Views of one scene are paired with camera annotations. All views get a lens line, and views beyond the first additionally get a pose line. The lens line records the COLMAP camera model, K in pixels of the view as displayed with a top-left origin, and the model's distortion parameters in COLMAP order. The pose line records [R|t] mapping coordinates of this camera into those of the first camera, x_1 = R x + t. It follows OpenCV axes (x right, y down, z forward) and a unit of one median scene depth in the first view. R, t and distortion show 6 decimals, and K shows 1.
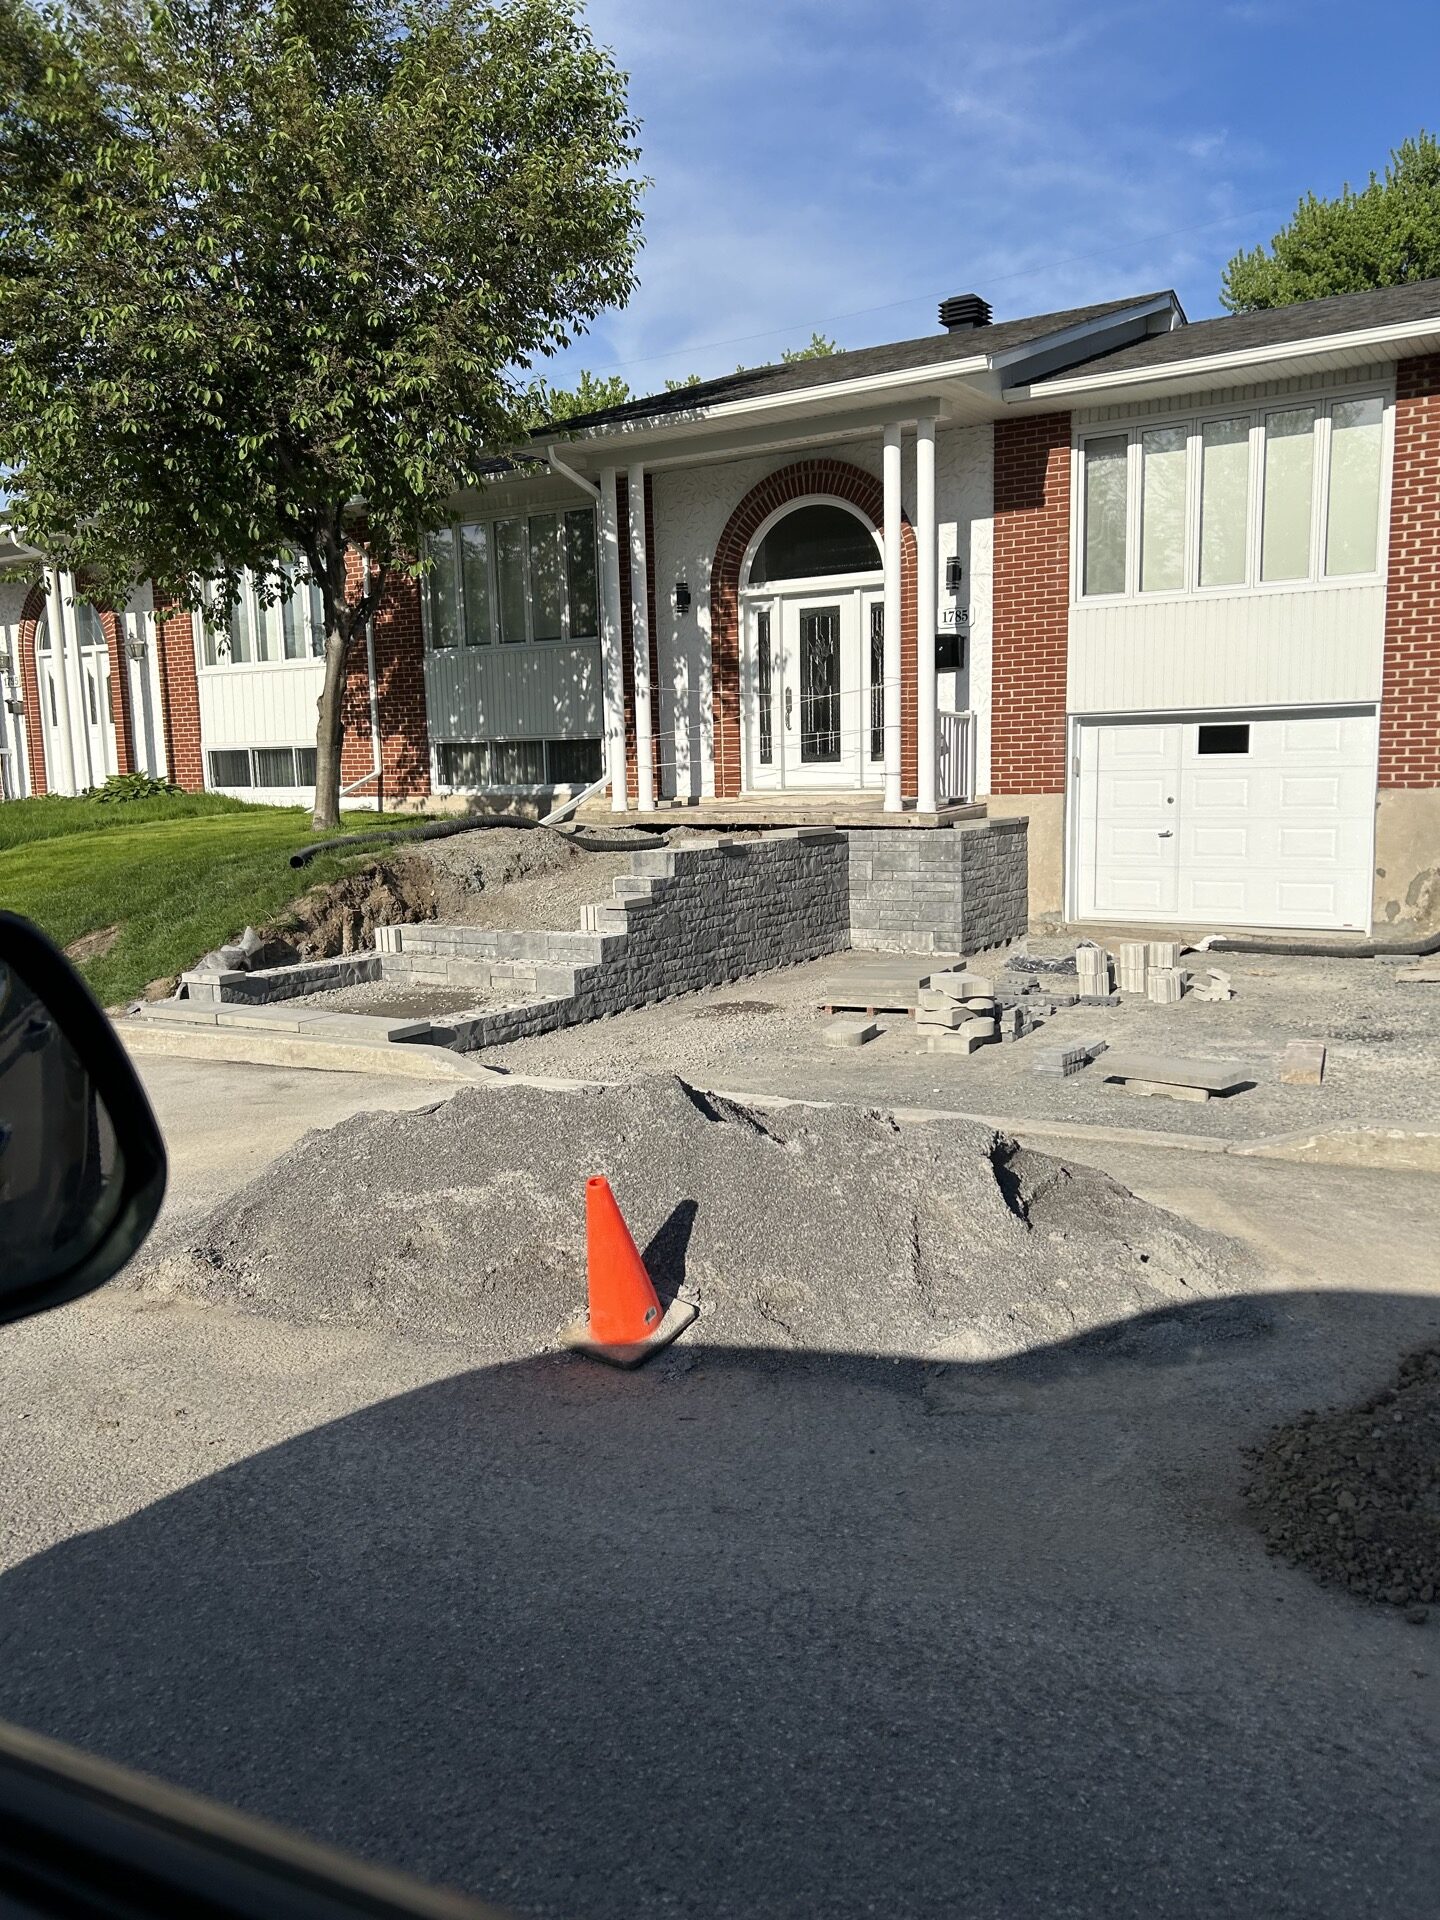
lens RADIAL K [[1455.7, 0, 732.9], [0, 1455.7, 995.5], [0, 0, 1]] dist [0.049958, -0.066243]
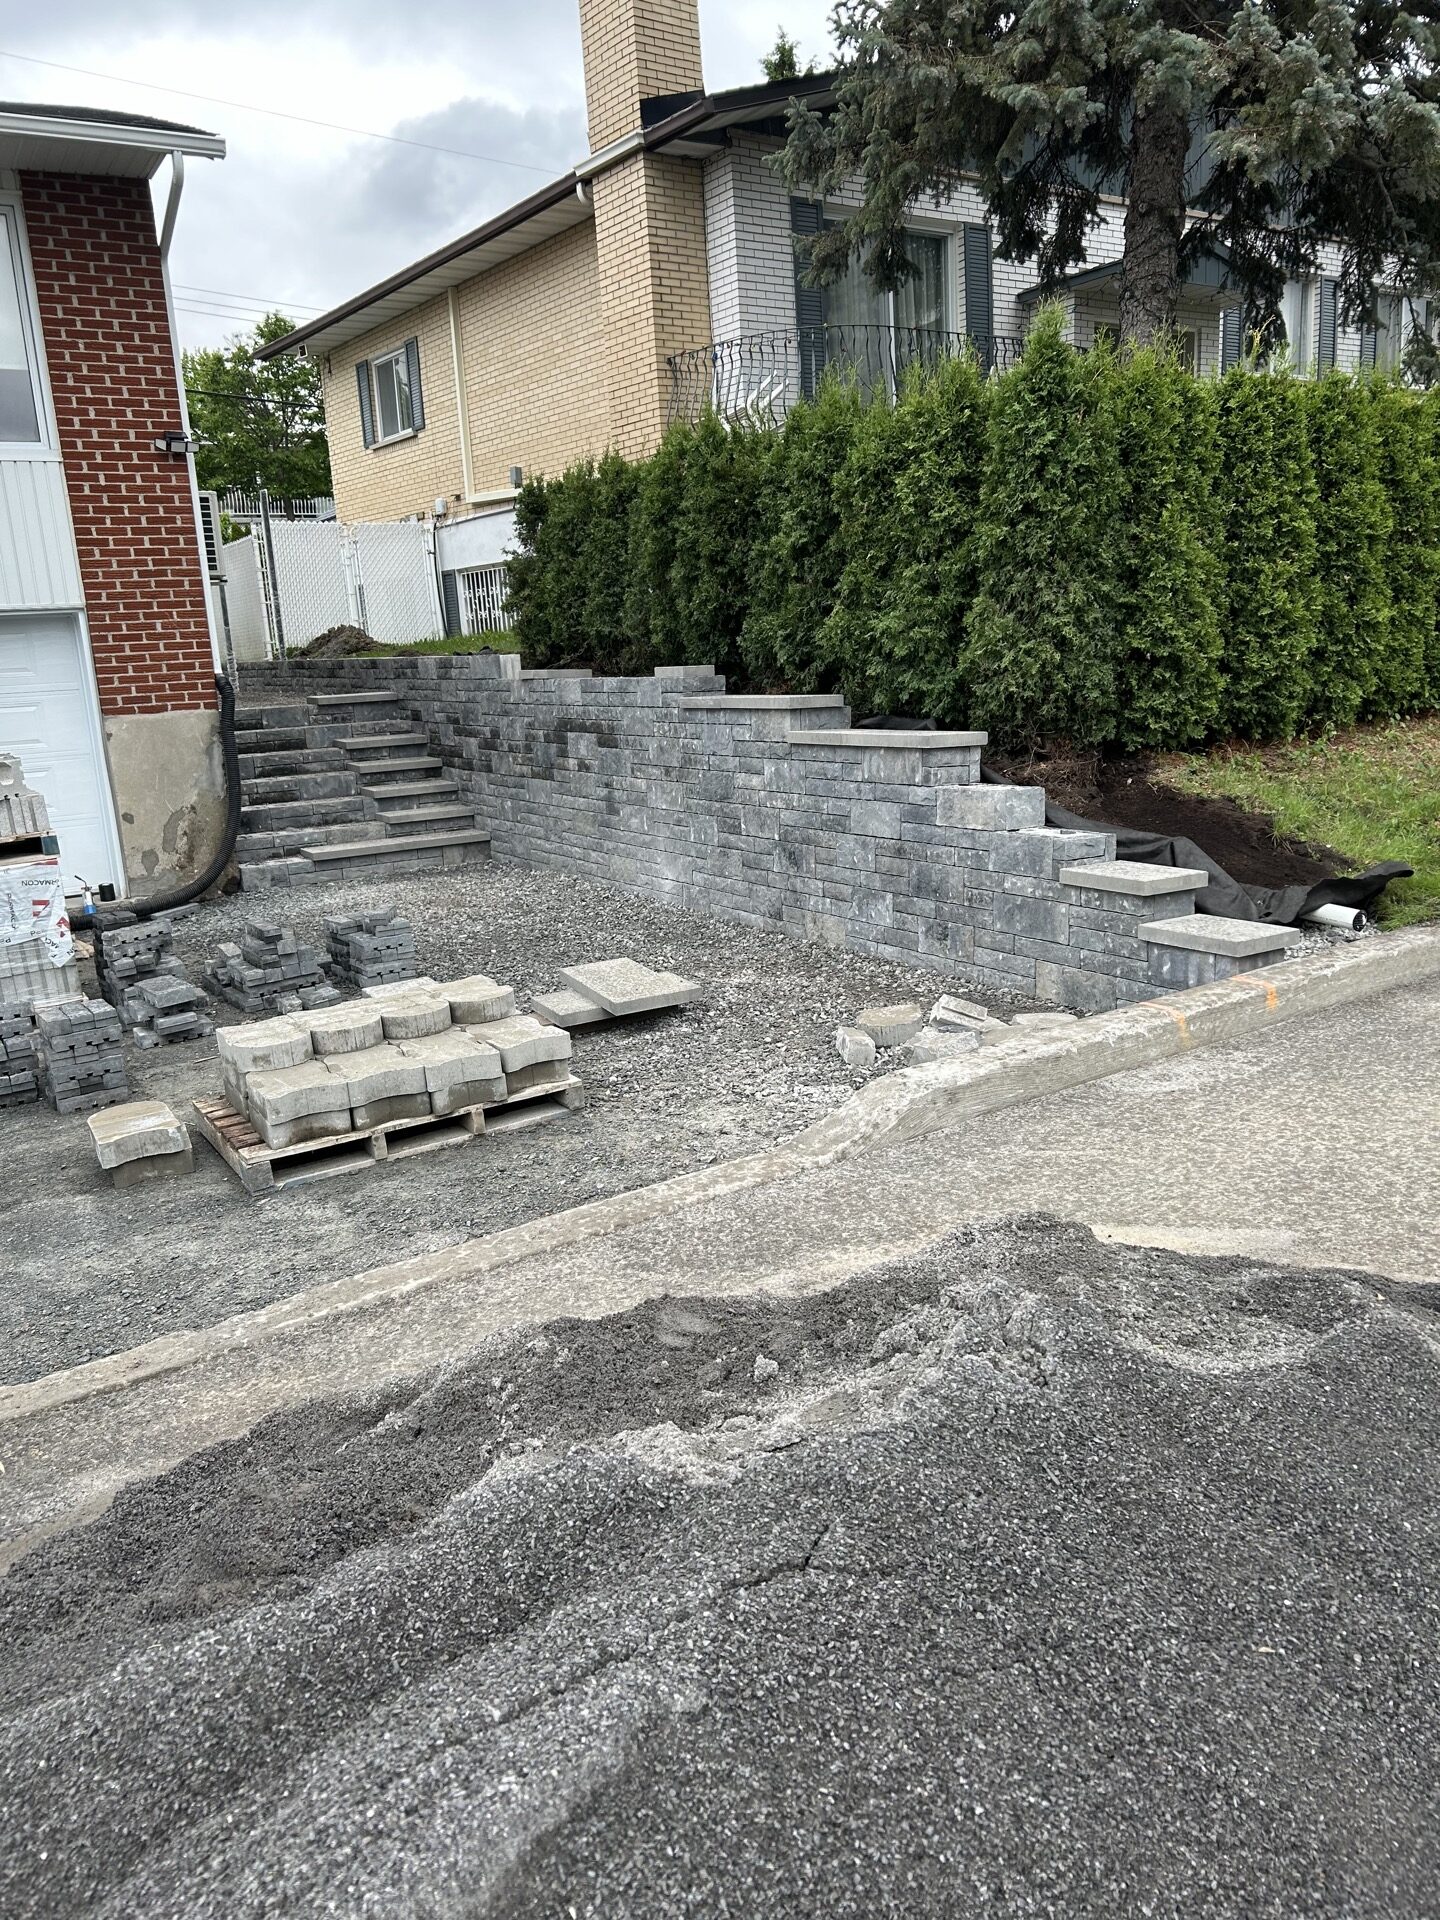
lens RADIAL K [[1432.6, 0, 723.7], [0, 1432.6, 971.5], [0, 0, 1]] dist [0.023308, -0.012579]
pose [[0.452169, -0.199584, 0.869316, -0.120200], [0.182053, 0.974776, 0.129103, -0.039549], [-0.873155, 0.099885, 0.477098, 0.304993]]
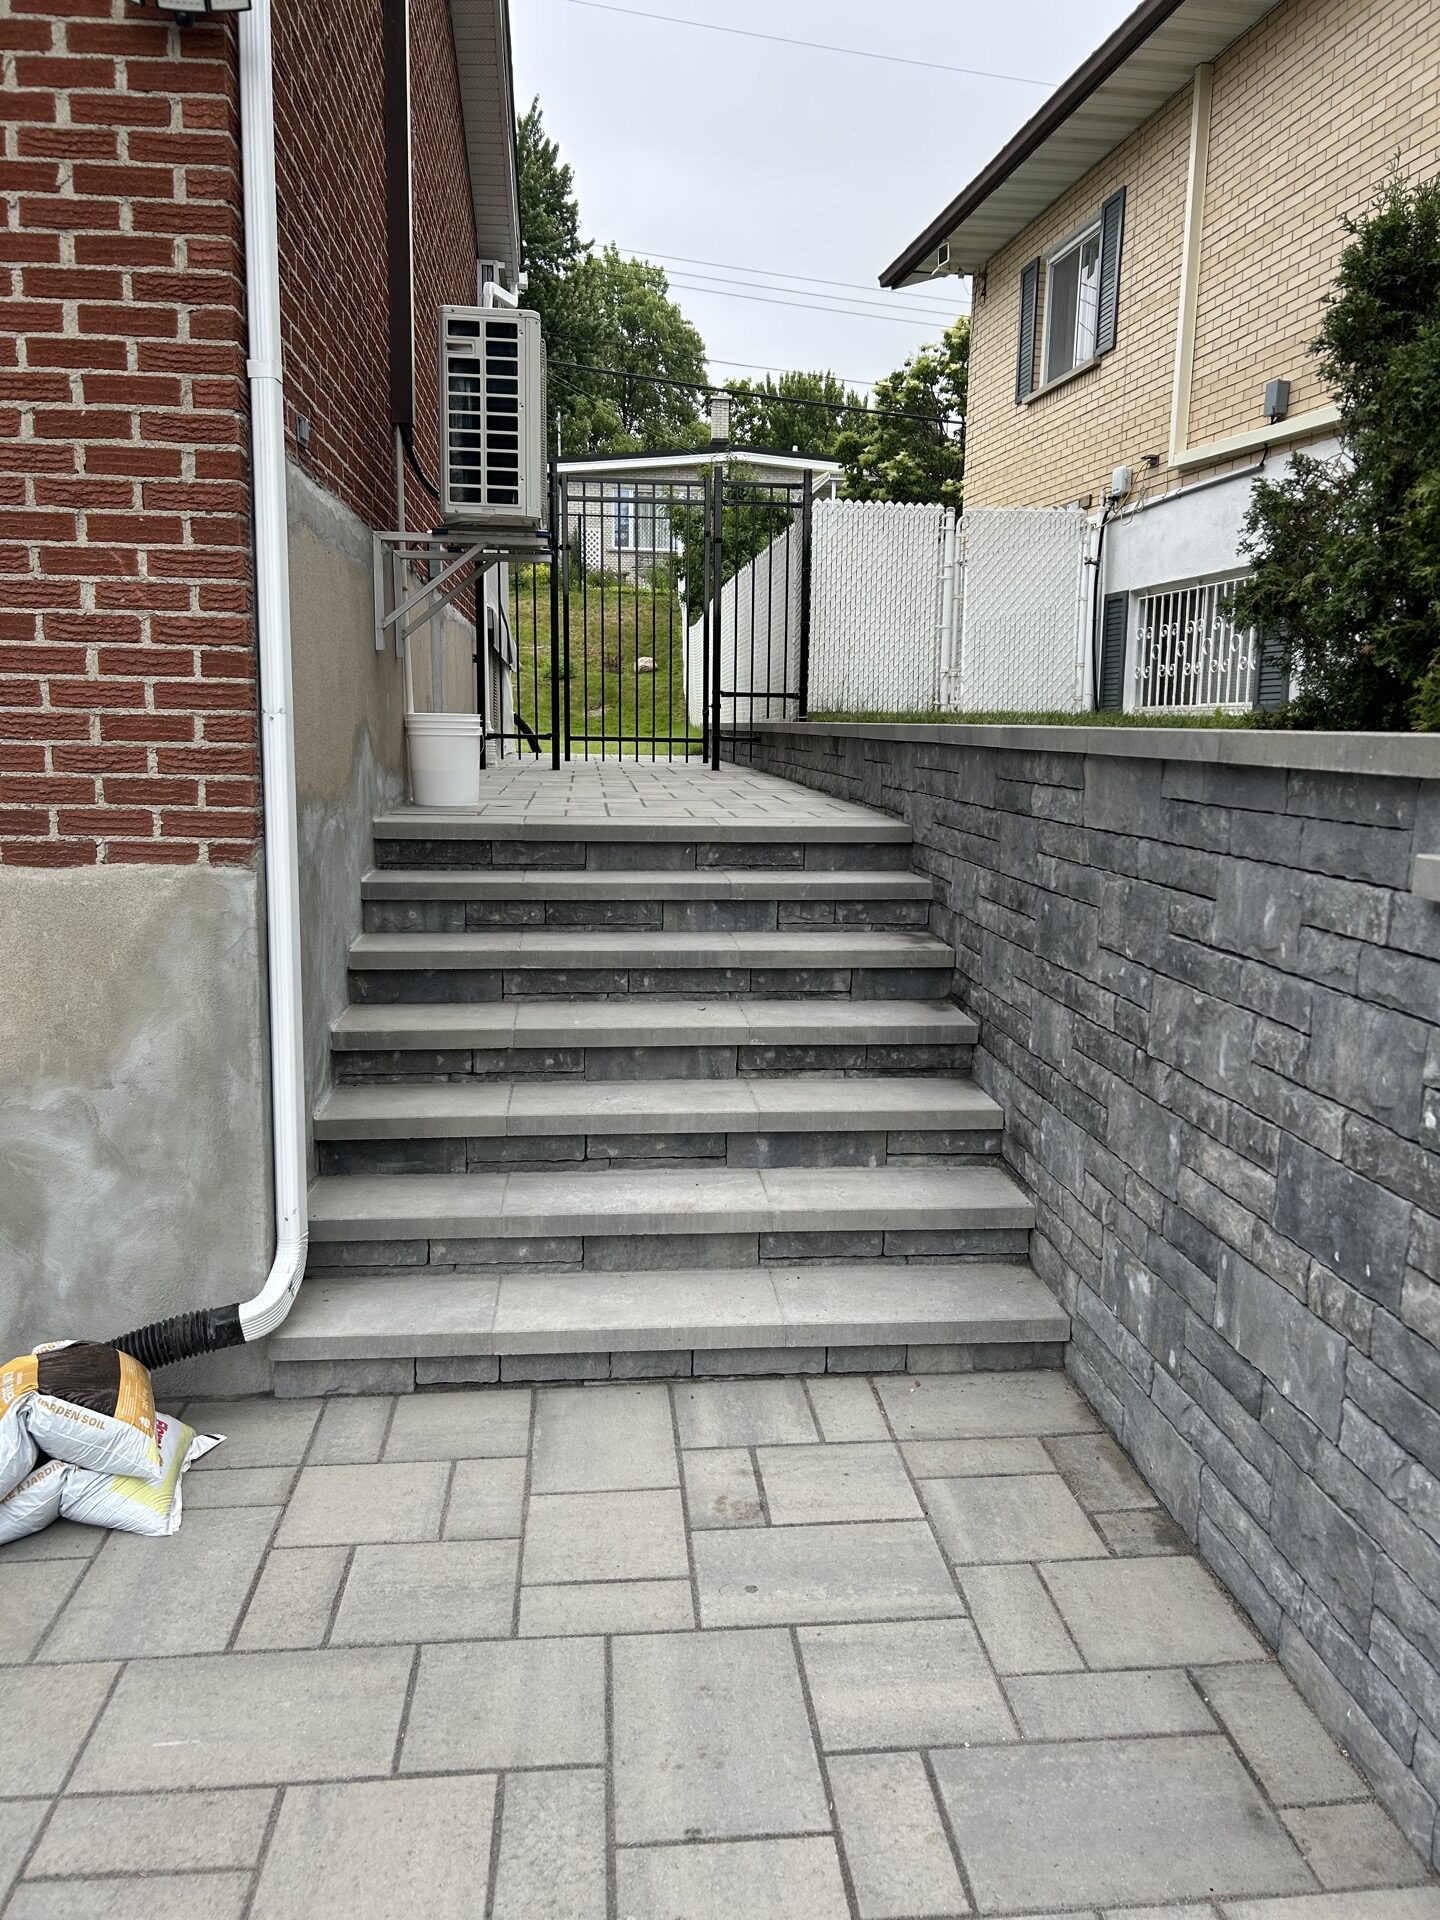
lens RADIAL K [[1441.8, 0, 732.8], [0, 1441.8, 970.7], [0, 0, 1]] dist [0.015028, -0.004619]
pose [[0.794391, -0.064890, 0.603930, 0.370452], [0.063557, 0.997699, 0.023599, -0.109568], [-0.604072, 0.019637, 0.796688, 0.651305]]
